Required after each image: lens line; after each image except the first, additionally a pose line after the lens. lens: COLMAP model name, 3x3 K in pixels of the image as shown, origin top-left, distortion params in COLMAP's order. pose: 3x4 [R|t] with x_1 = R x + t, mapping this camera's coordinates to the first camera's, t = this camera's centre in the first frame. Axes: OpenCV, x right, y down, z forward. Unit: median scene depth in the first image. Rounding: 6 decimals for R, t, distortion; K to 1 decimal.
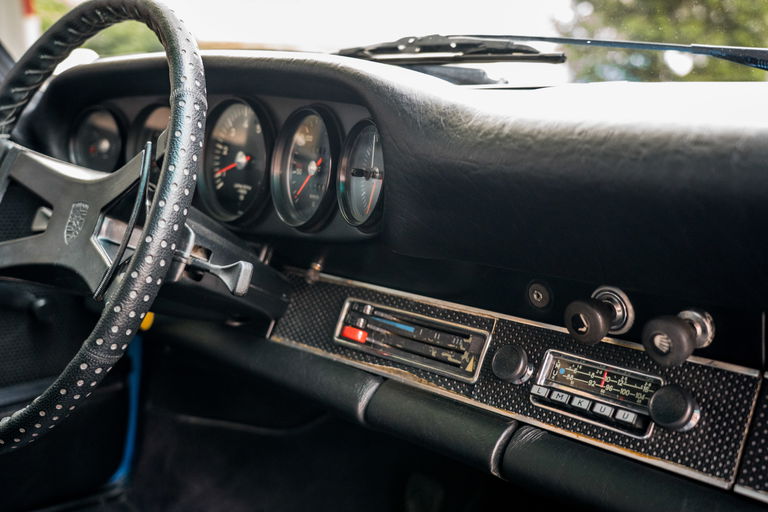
lens RADIAL K [[994.3, 0, 381.4], [0, 994.3, 257.5], [0, 0, 1]] dist [0.140353, 0.000000]
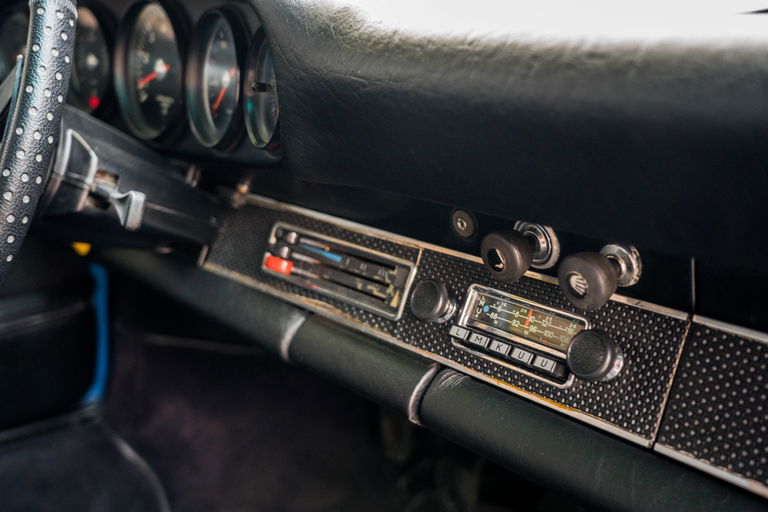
lens RADIAL K [[994.3, 0, 383.1], [0, 994.3, 260.2], [0, 0, 1]] dist [0.140353, 0.000000]
pose [[0.998899, -0.021618, -0.041626, 0.125009], [0.026227, 0.993185, 0.113556, -0.032647], [0.038887, -0.114522, 0.992659, 0.116762]]
